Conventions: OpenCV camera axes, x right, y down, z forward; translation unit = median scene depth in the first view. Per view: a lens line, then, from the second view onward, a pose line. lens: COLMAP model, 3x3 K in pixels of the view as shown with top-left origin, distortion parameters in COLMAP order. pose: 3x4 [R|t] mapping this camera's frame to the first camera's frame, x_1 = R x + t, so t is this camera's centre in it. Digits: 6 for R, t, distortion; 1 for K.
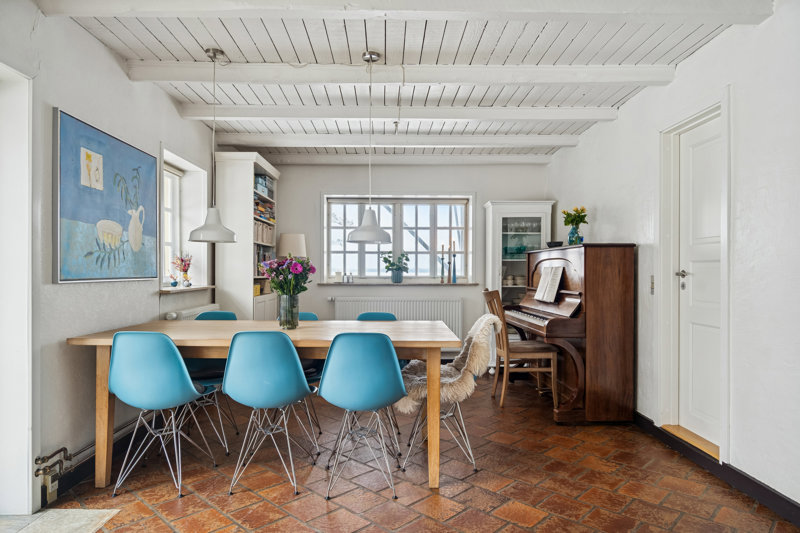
lens RADIAL K [[506.1, 0, 399.9], [0, 506.1, 268.5], [0, 0, 1]] dist [0.000510, 0.000093]
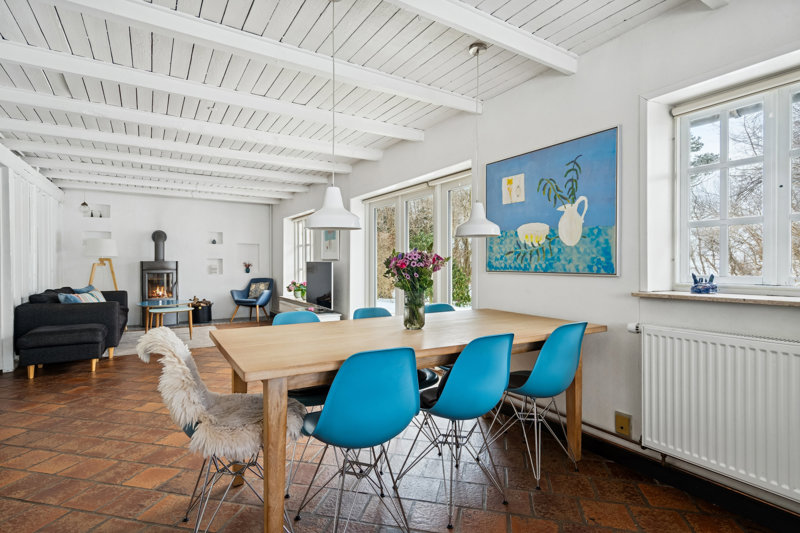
lens RADIAL K [[423.2, 0, 410.4], [0, 423.2, 262.7], [0, 0, 1]] dist [-0.008261, -0.000623]
pose [[-0.863438, -0.005997, -0.504419, 0.181204], [-0.004372, 0.999981, -0.004405, 0.004439], [0.504436, -0.001599, -0.863448, 1.753293]]
